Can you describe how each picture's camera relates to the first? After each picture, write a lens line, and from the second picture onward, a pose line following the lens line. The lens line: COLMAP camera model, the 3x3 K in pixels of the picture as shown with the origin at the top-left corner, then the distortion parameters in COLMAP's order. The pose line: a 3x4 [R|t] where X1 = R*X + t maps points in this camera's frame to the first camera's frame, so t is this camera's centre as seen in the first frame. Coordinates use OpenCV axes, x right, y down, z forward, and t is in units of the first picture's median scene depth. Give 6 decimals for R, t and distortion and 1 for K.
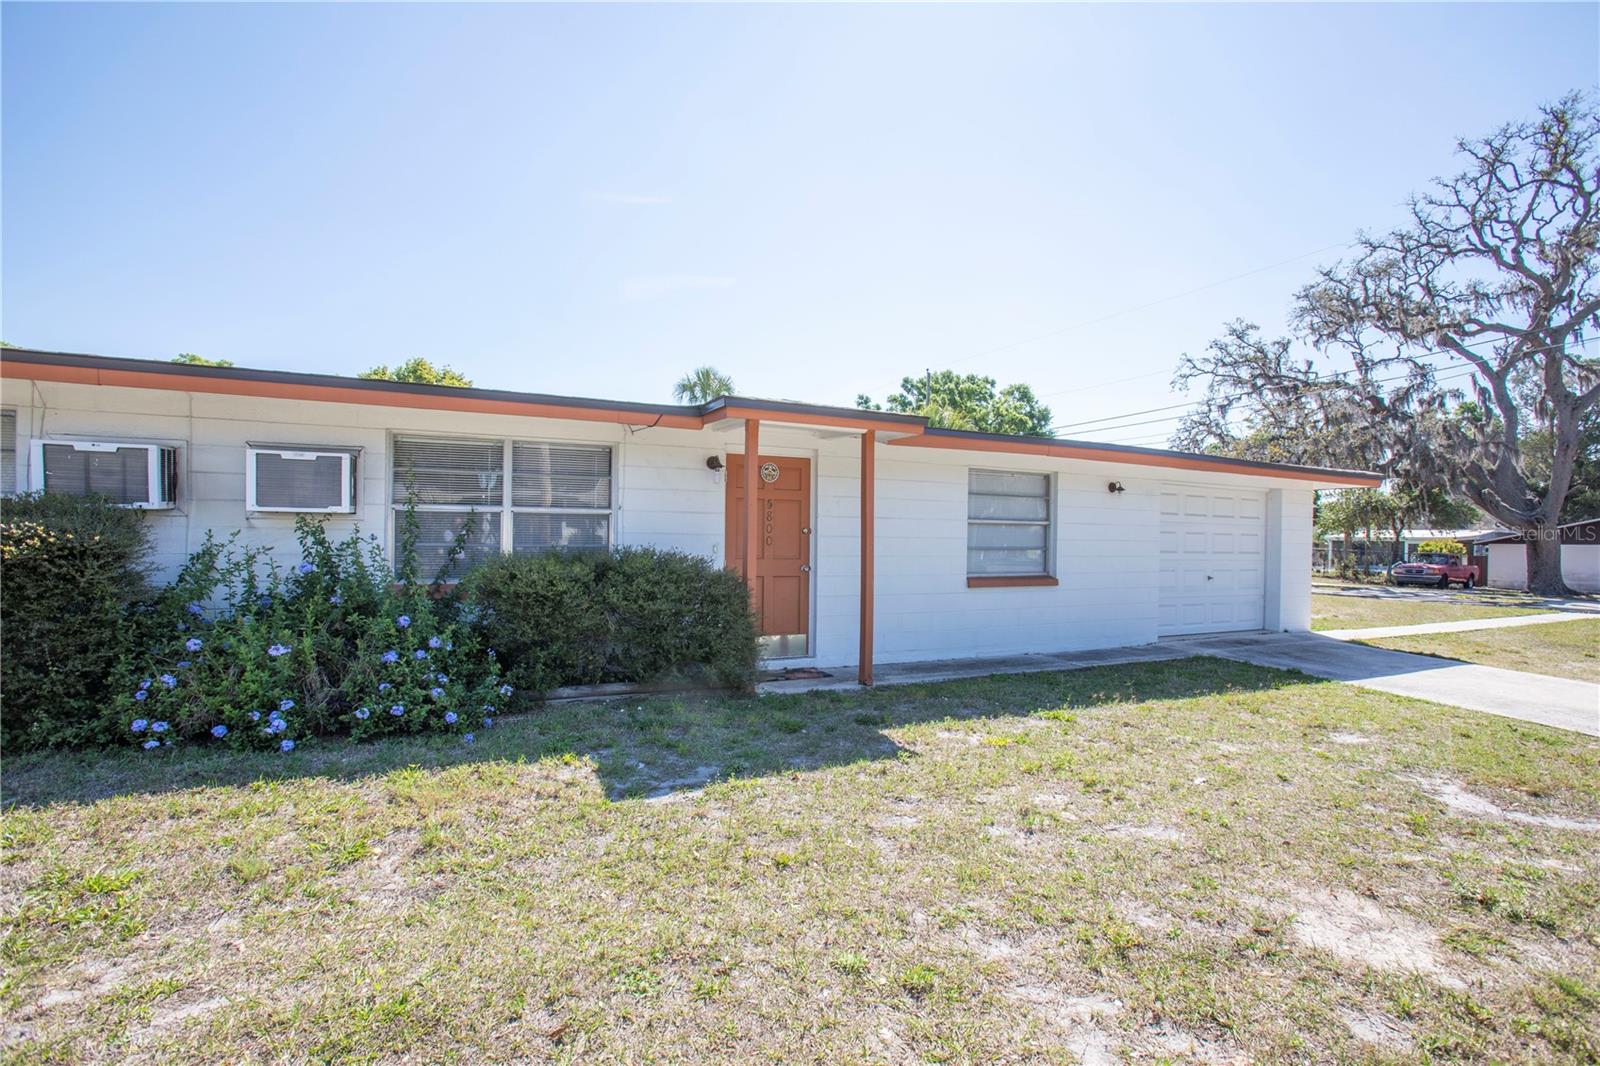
lens RADIAL K [[724.9, 0, 800.0], [0, 724.9, 533.0], [0, 0, 1]] dist [-0.043066, 0.012784]
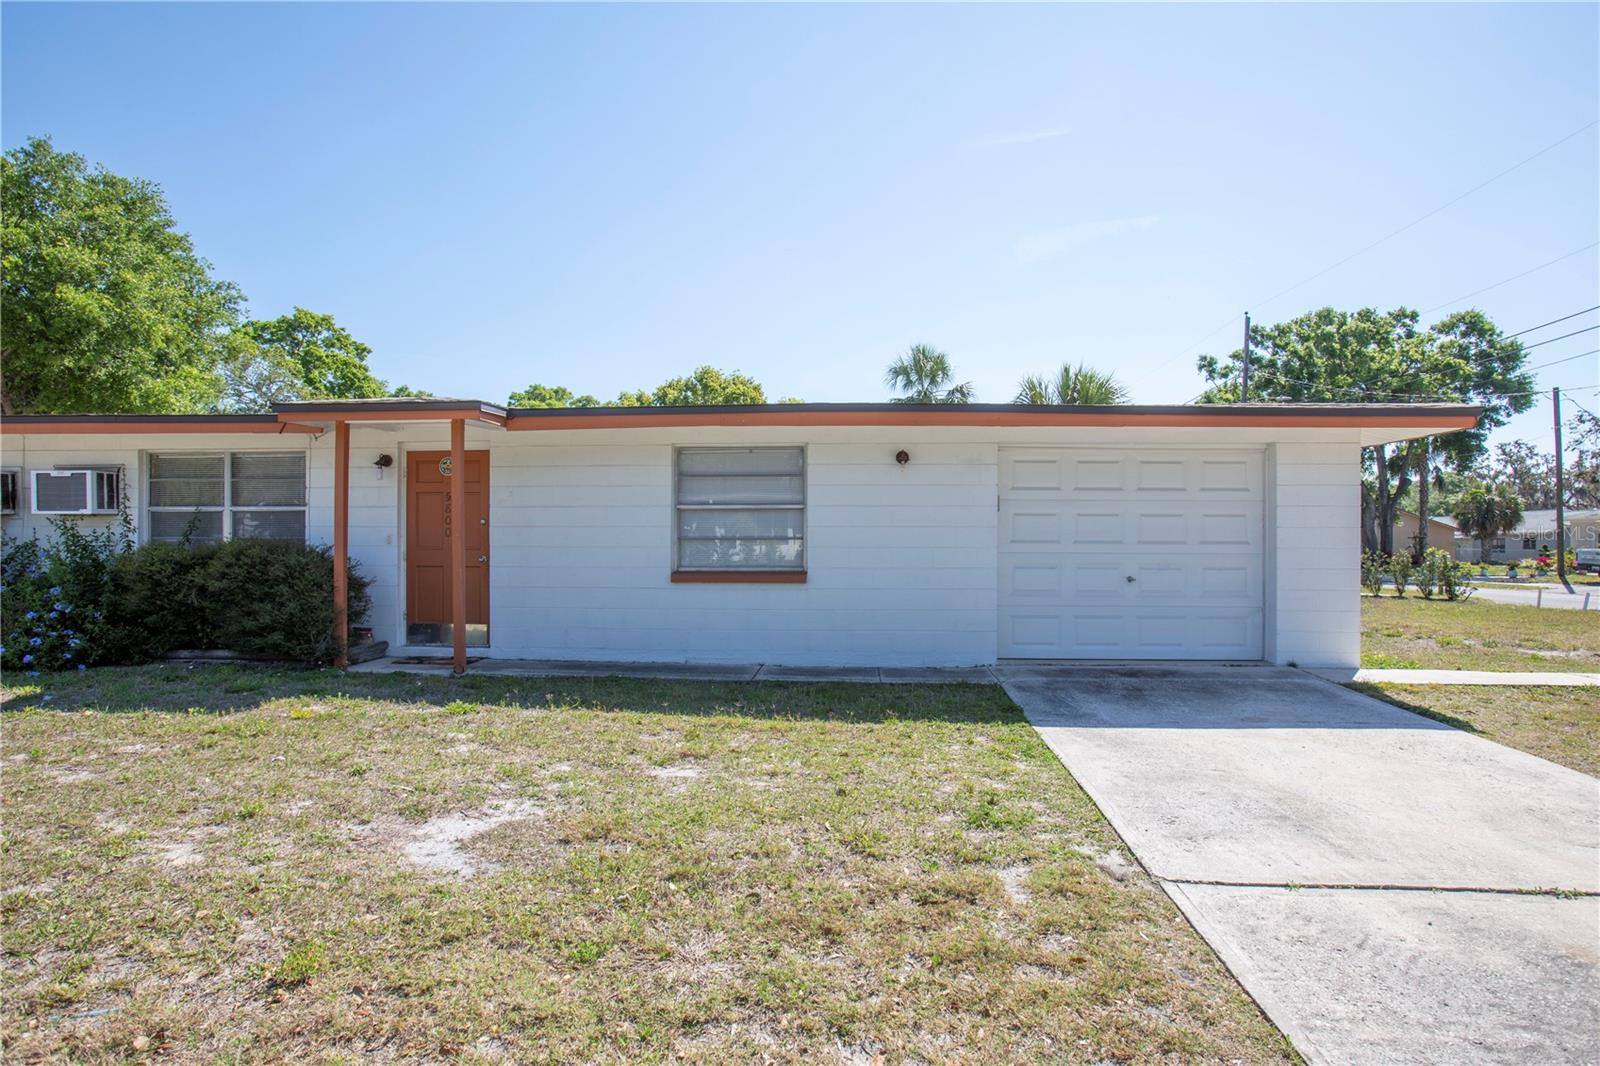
lens RADIAL K [[840.8, 0, 800.0], [0, 840.8, 533.0], [0, 0, 1]] dist [-0.075618, 0.059181]
pose [[0.878583, -0.018483, -0.477233, 0.702187], [0.013286, 0.999810, -0.014263, 0.026121], [0.477405, 0.006191, 0.878661, 0.145060]]
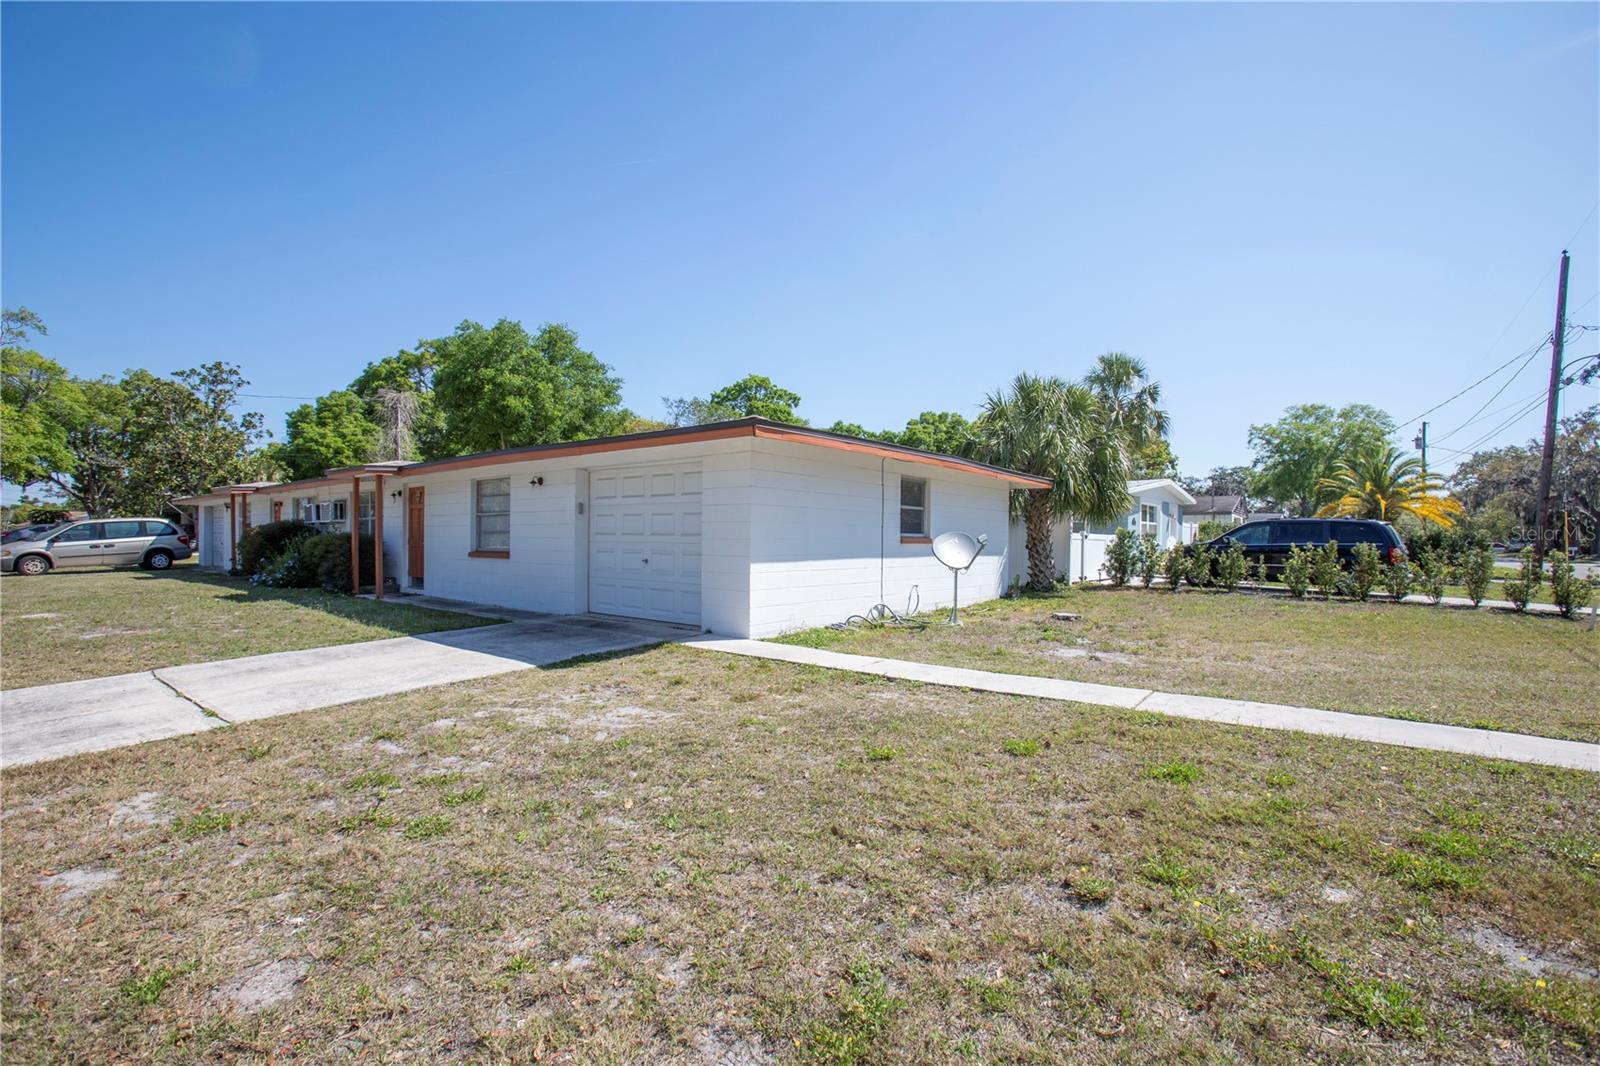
lens RADIAL K [[724.9, 0, 800.0], [0, 724.9, 533.0], [0, 0, 1]] dist [-0.043066, 0.012784]
pose [[0.444386, -0.020419, -0.895603, 1.586831], [0.002897, 0.999768, -0.021356, 0.048318], [0.895831, 0.006895, 0.444342, 0.777812]]
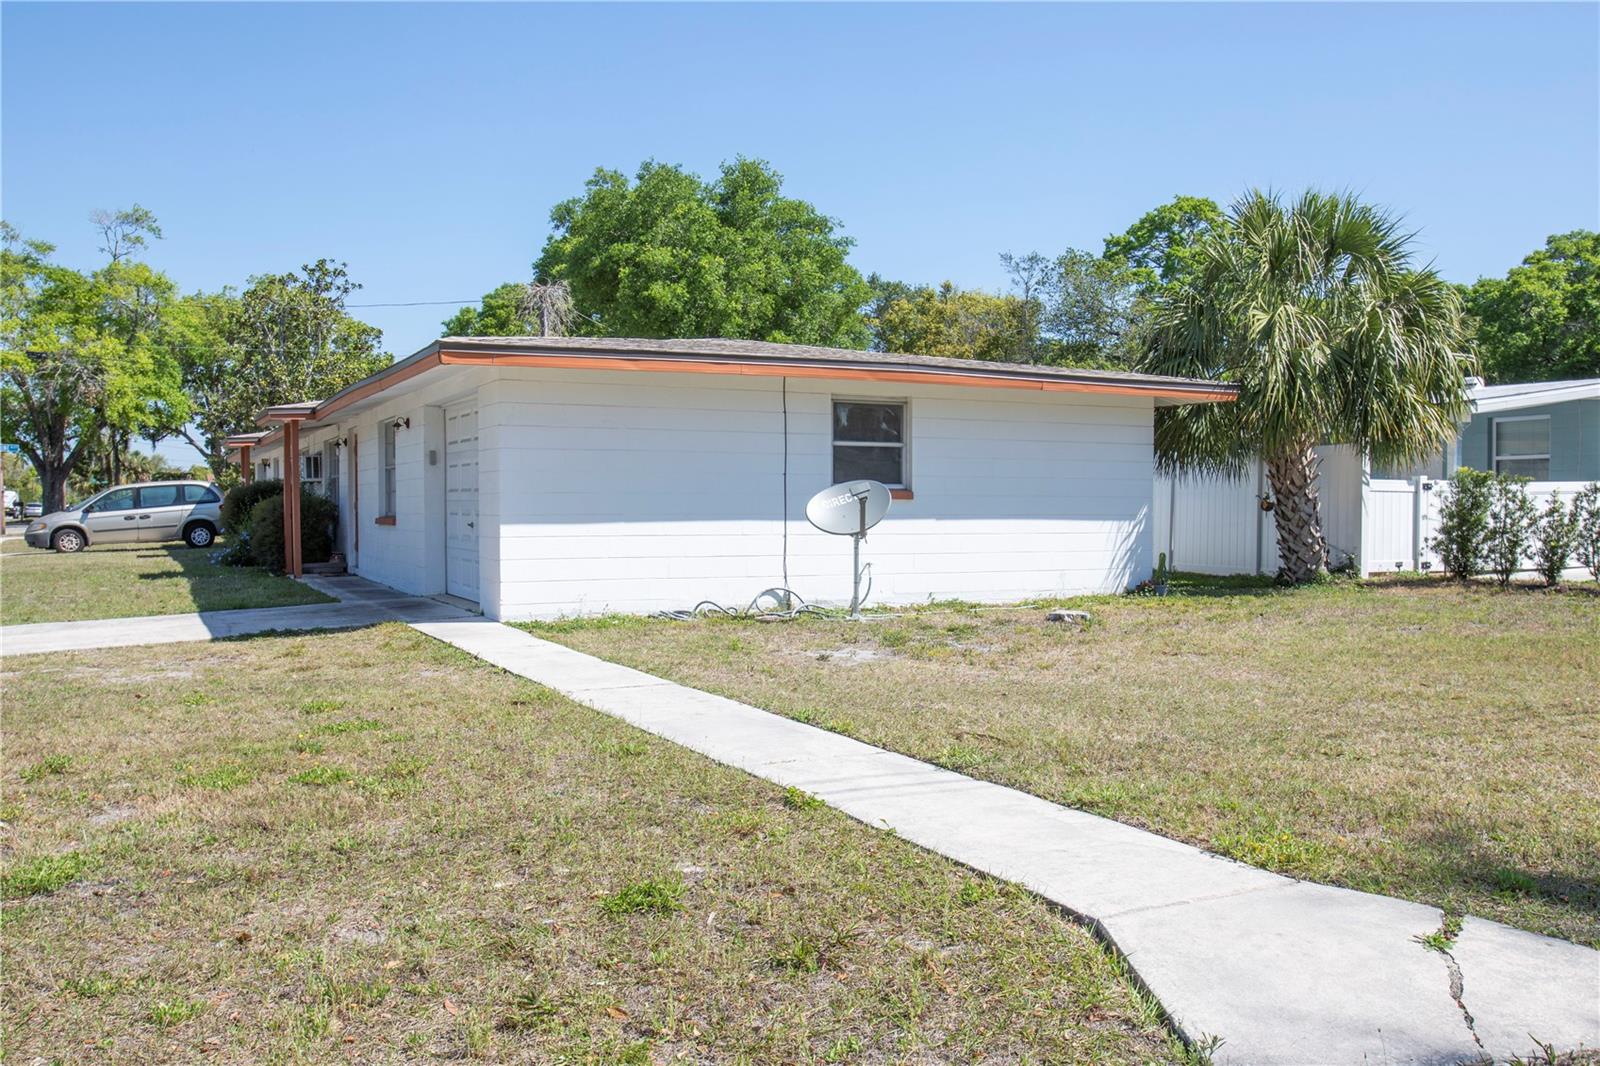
lens RADIAL K [[1328.3, 0, 801.9], [0, 1328.3, 537.7], [0, 0, 1]] dist [-0.036306, 0.002957]
pose [[0.051291, 0.007746, -0.998654, 1.954242], [0.004700, 0.999957, 0.007997, 0.066707], [0.998673, -0.005104, 0.051252, 1.244515]]
